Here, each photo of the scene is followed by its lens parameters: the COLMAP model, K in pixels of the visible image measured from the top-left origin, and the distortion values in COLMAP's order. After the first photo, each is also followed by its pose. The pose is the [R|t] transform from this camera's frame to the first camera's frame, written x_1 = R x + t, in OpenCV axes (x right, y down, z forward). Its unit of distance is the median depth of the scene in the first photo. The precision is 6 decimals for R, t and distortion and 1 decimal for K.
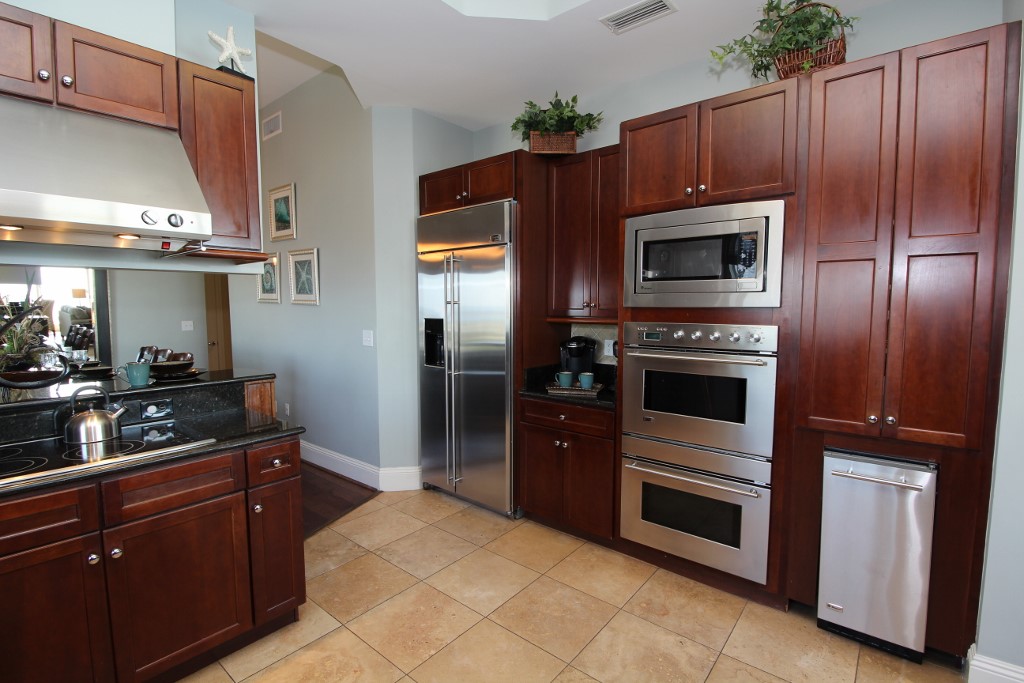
lens RADIAL K [[481.9, 0, 511.5], [0, 481.9, 340.7], [0, 0, 1]] dist [0.004668, -0.000015]
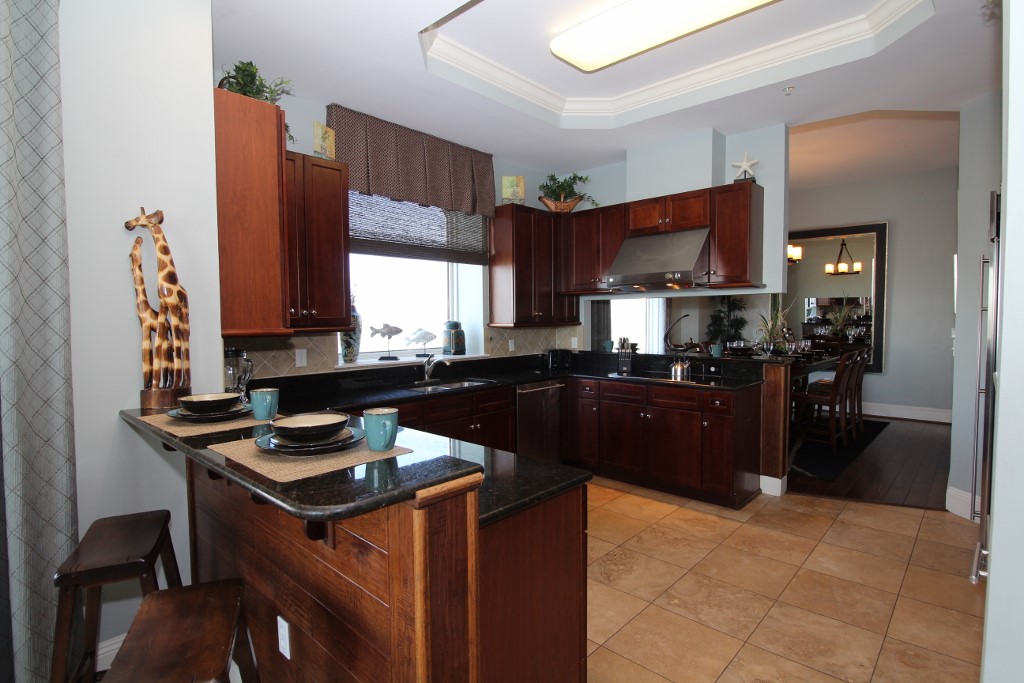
lens RADIAL K [[517.8, 0, 511.7], [0, 517.8, 341.7], [0, 0, 1]] dist [0.000097, 0.000157]
pose [[-0.054153, 0.044076, -0.997559, 1.248461], [-0.071588, 0.996283, 0.047905, -0.004860], [0.995963, 0.074008, -0.050796, 0.294494]]
